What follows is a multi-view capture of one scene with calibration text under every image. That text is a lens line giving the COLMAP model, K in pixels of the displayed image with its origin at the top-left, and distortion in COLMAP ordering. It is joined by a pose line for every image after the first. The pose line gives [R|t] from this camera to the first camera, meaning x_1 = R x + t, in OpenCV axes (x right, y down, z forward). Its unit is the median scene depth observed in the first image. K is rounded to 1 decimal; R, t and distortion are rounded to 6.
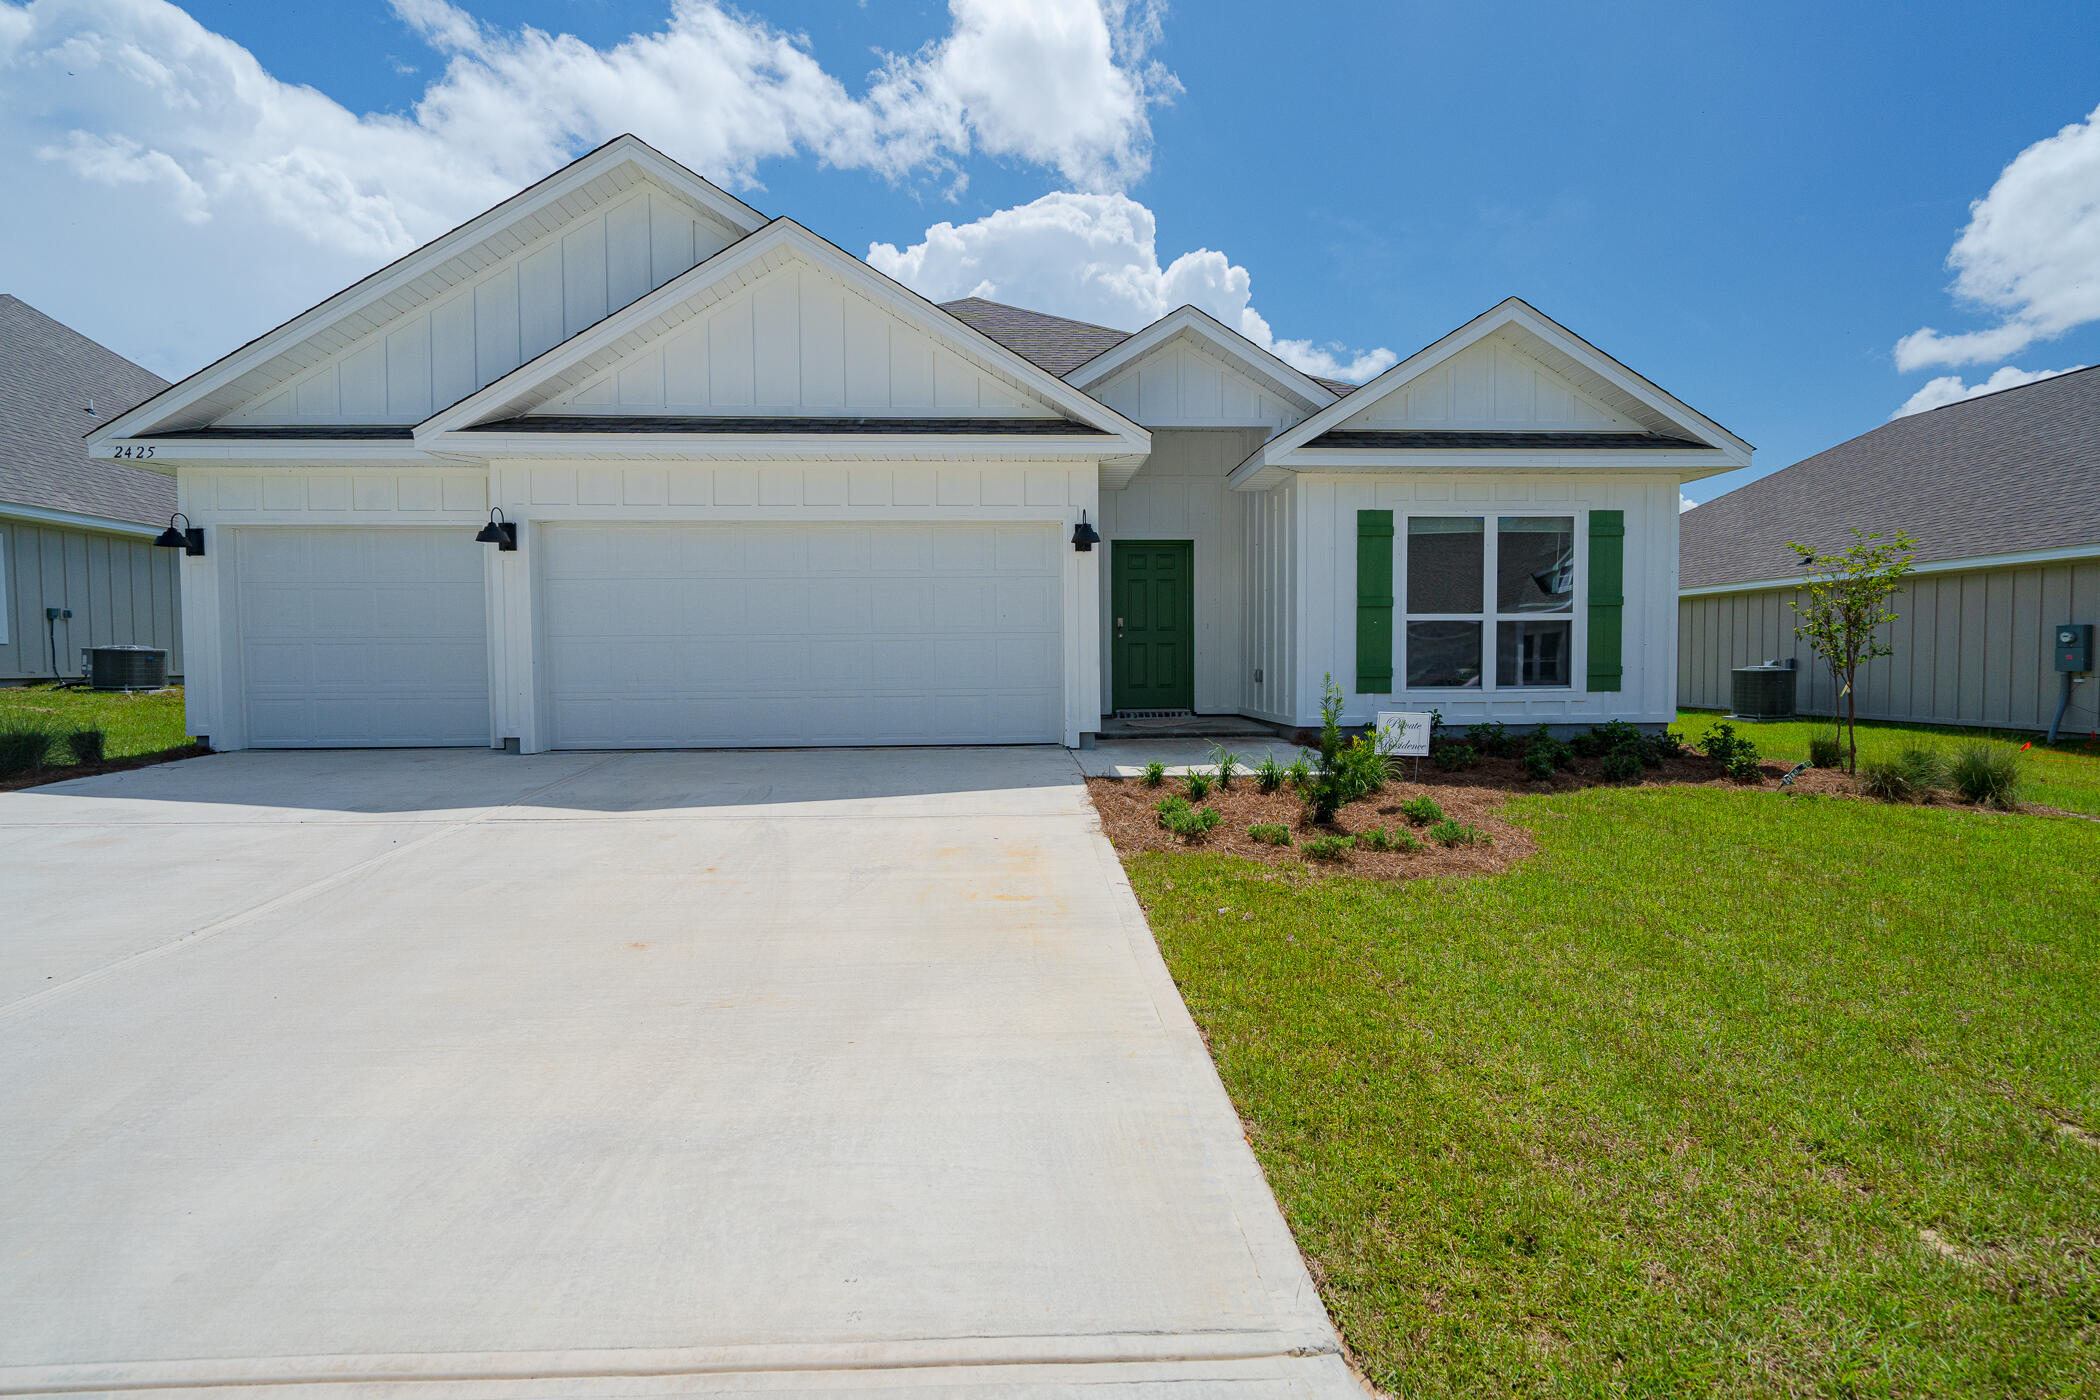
lens RADIAL K [[982.0, 0, 1048.9], [0, 982.0, 686.4], [0, 0, 1]] dist [-0.000851, 0.001076]
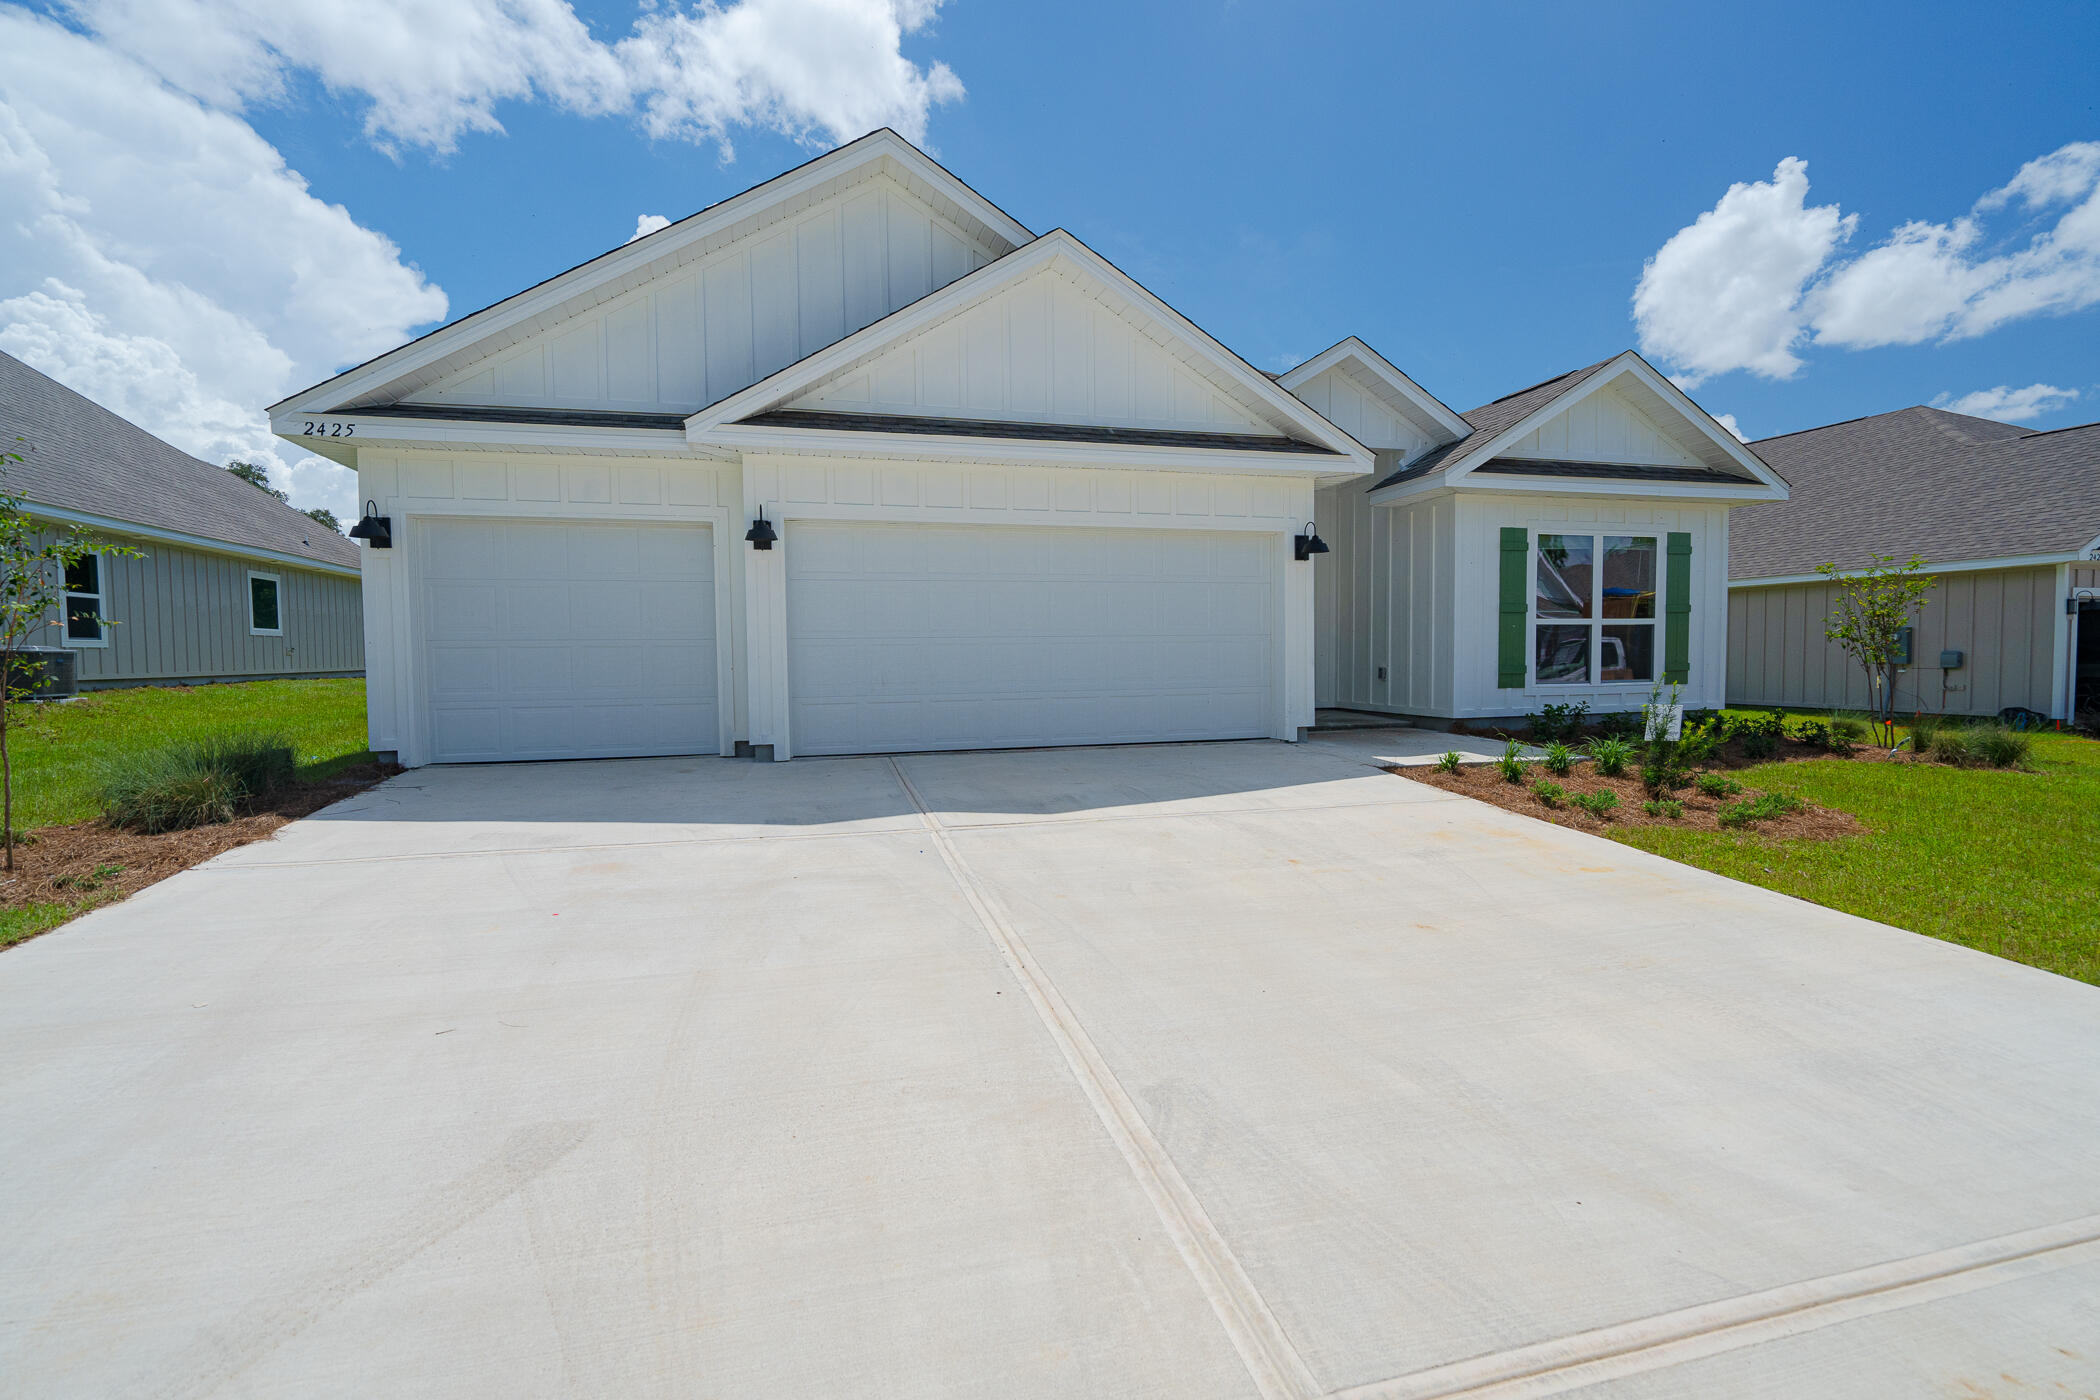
lens RADIAL K [[971.3, 0, 1052.0], [0, 971.3, 689.0], [0, 0, 1]] dist [-0.001280, 0.000081]
pose [[0.976188, -0.011456, 0.216622, -0.460303], [0.009523, 0.999905, 0.009967, -0.008402], [-0.216715, -0.007667, 0.976205, 0.009871]]
